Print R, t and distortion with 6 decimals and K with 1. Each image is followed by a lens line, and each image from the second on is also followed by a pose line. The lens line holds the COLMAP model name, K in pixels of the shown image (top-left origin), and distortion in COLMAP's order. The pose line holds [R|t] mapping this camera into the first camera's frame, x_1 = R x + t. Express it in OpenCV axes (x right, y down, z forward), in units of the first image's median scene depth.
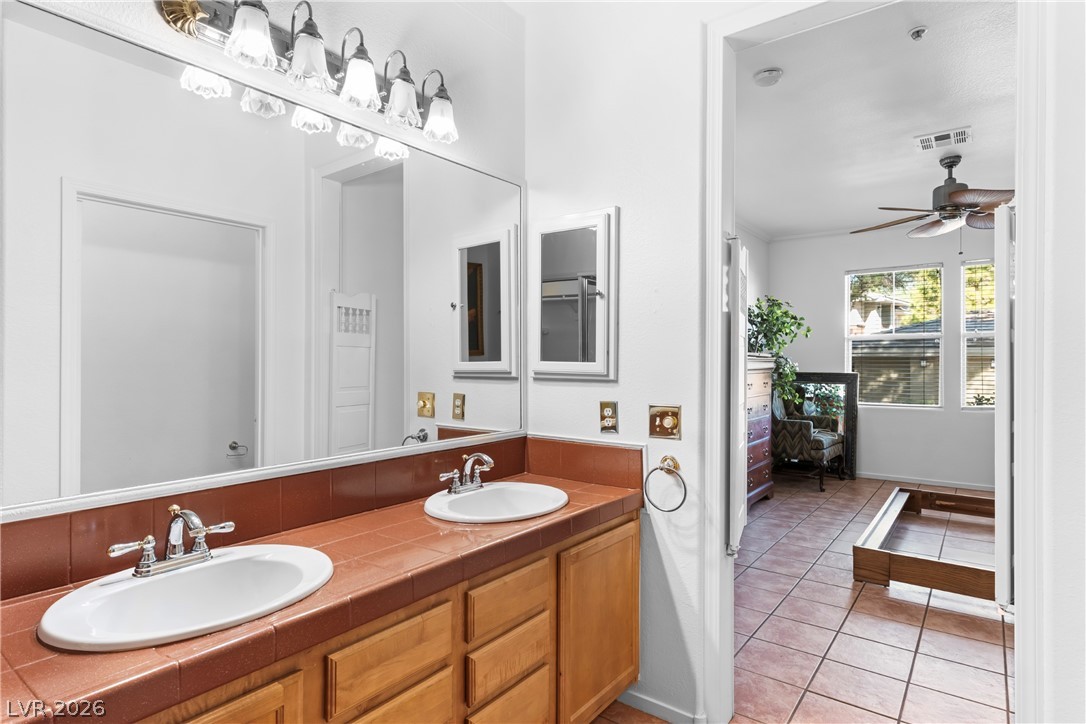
lens RADIAL K [[578.9, 0, 548.4], [0, 578.9, 365.7], [0, 0, 1]] dist [0.010807, -0.000618]
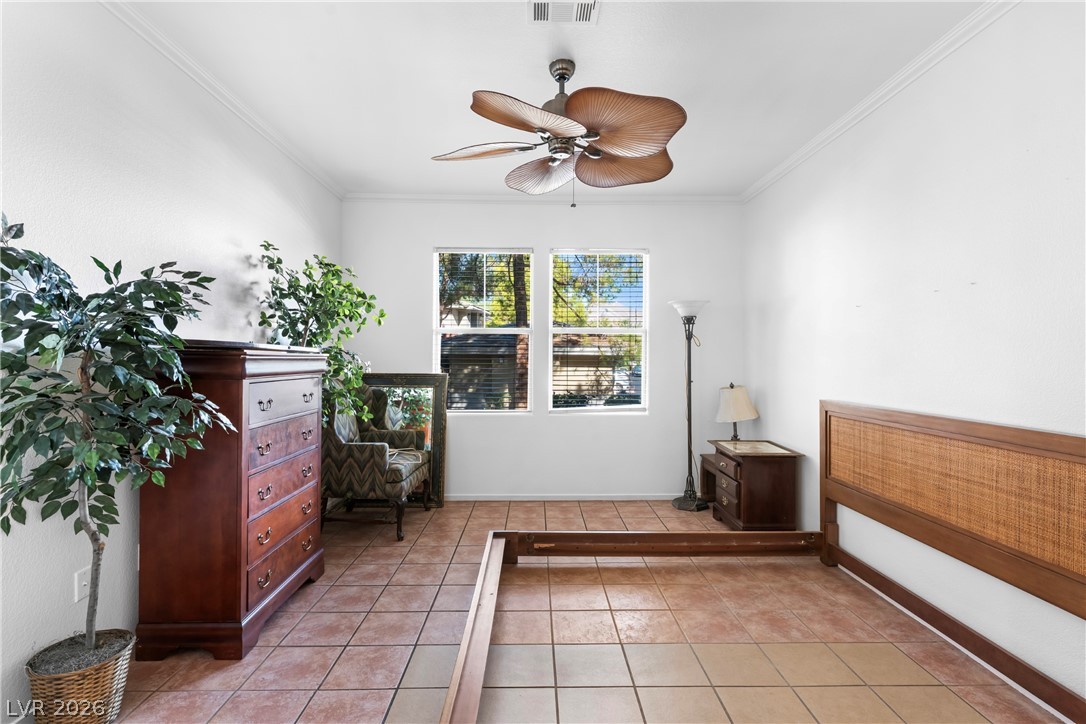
lens RADIAL K [[513.1, 0, 543.2], [0, 513.1, 361.4], [0, 0, 1]] dist [-0.000070, 0.003557]
pose [[0.788460, 0.004460, 0.615070, 0.214688], [-0.004472, 0.999989, -0.001519, -0.004854], [-0.615070, -0.001553, 0.788471, 0.381189]]
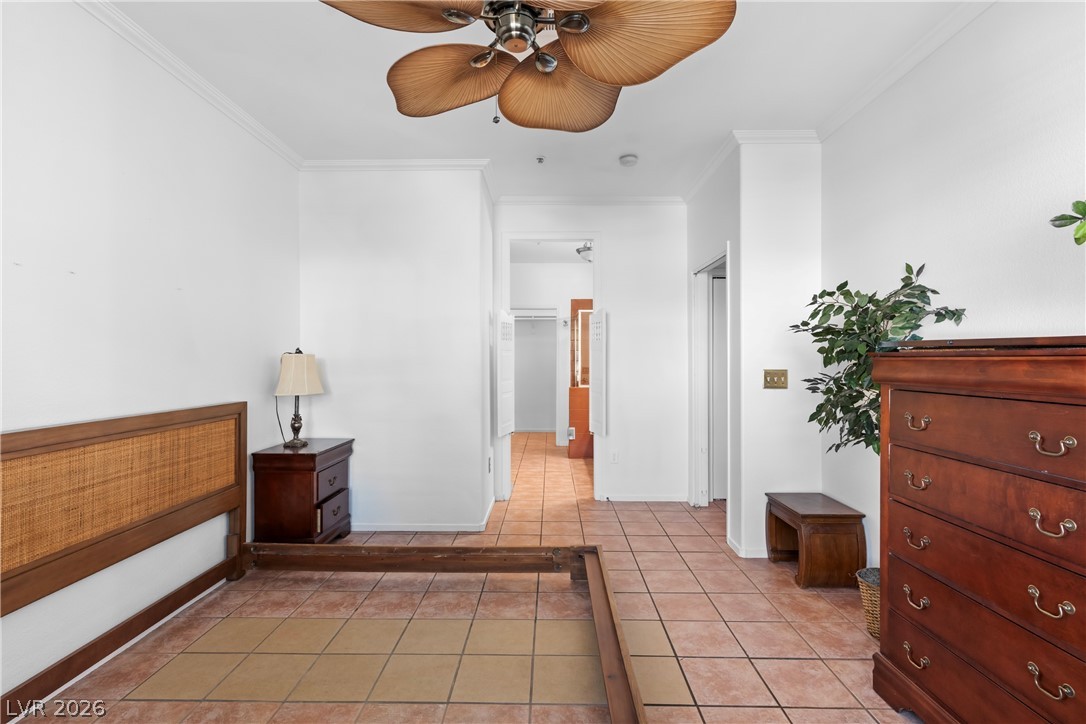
lens RADIAL K [[513.1, 0, 542.6], [0, 513.1, 358.9], [0, 0, 1]] dist [-0.000070, 0.003557]
pose [[-0.807079, 0.001869, -0.590440, 0.650854], [-0.001110, 0.999988, 0.004683, -0.008547], [0.590442, 0.004435, -0.807068, 0.954511]]
